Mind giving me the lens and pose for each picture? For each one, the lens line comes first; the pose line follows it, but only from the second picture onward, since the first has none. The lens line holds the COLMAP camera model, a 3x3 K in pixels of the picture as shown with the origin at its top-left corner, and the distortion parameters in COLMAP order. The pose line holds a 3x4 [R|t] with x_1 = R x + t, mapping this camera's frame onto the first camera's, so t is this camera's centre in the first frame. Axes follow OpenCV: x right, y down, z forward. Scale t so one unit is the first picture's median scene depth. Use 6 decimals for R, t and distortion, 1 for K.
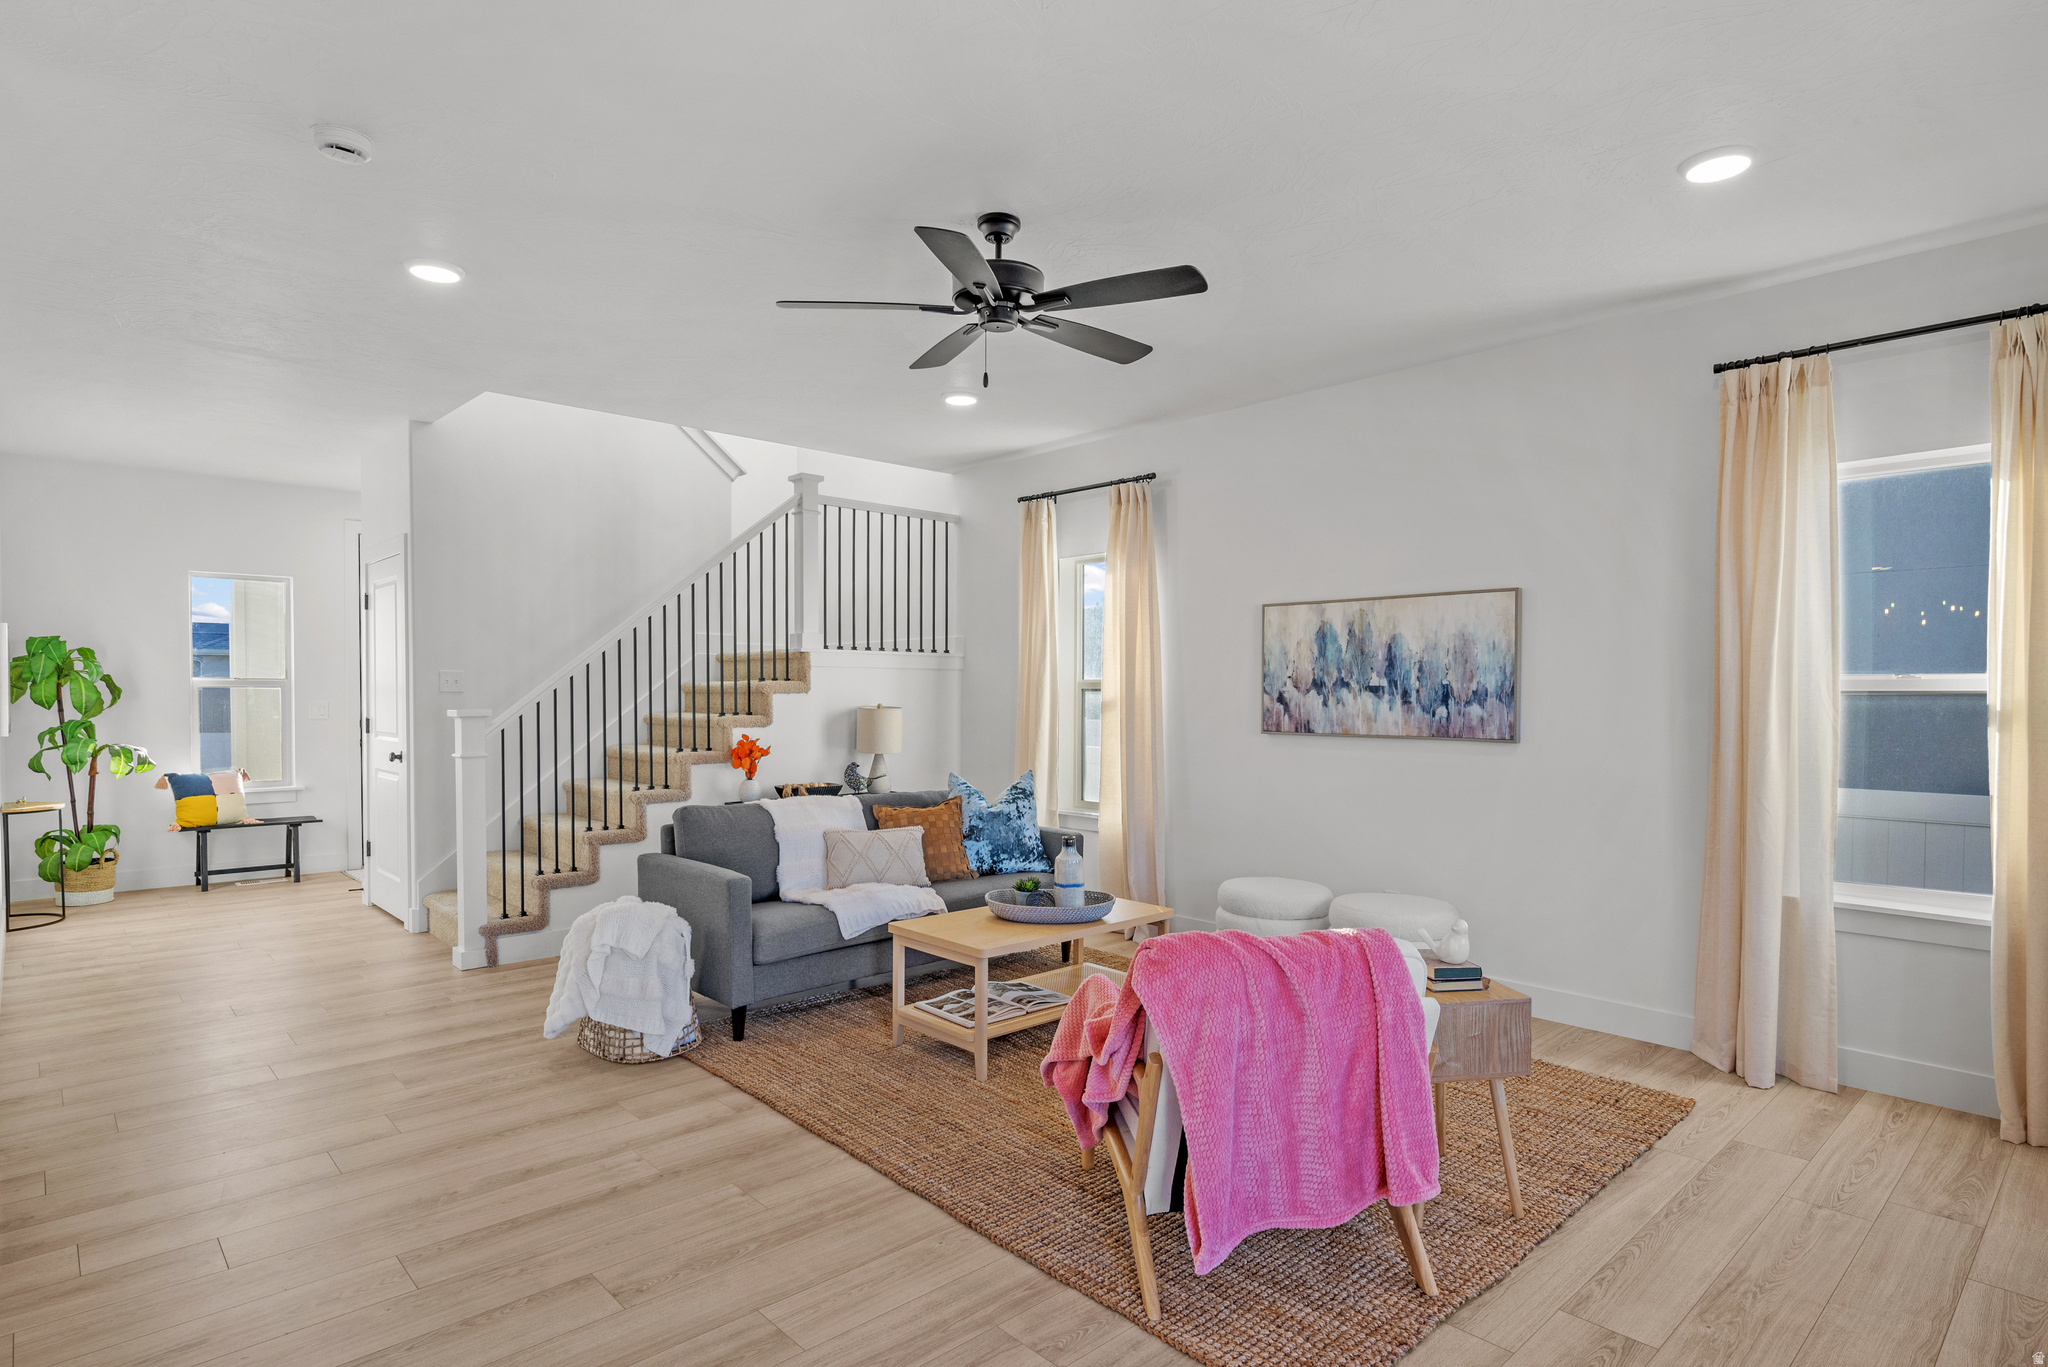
lens RADIAL K [[1086.9, 0, 1027.0], [0, 1086.9, 724.2], [0, 0, 1]] dist [-0.004169, 0.000309]
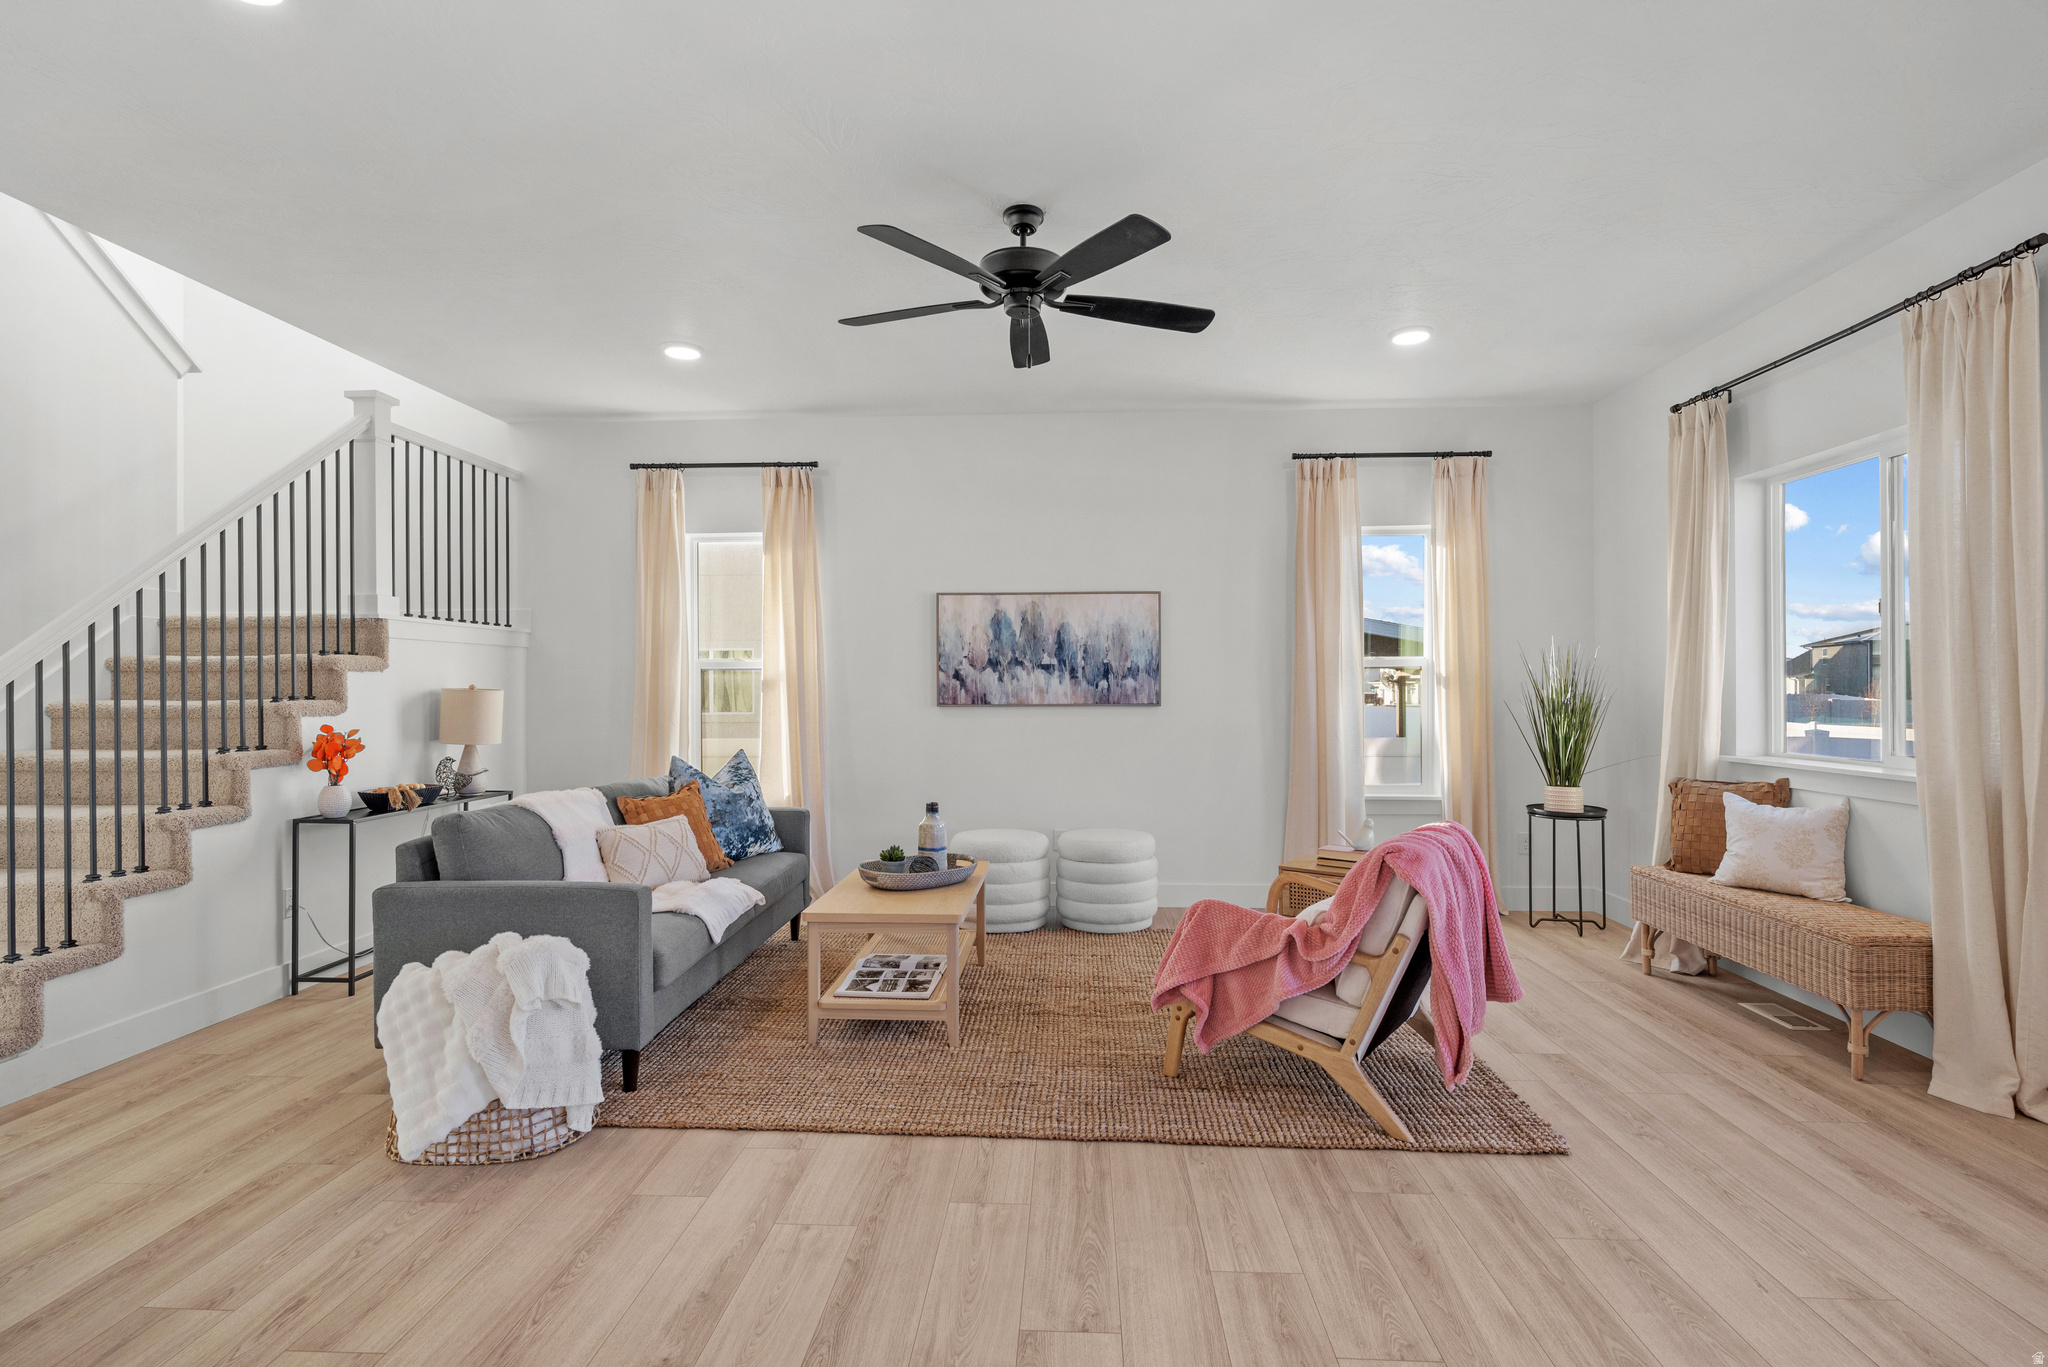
lens RADIAL K [[976.1, 0, 1032.8], [0, 976.1, 690.3], [0, 0, 1]] dist [0.000688, 0.000184]
pose [[0.716967, -0.008345, 0.697057, -0.472541], [0.026696, 0.999524, -0.015493, 0.011256], [-0.696596, 0.029717, 0.716848, 0.224299]]
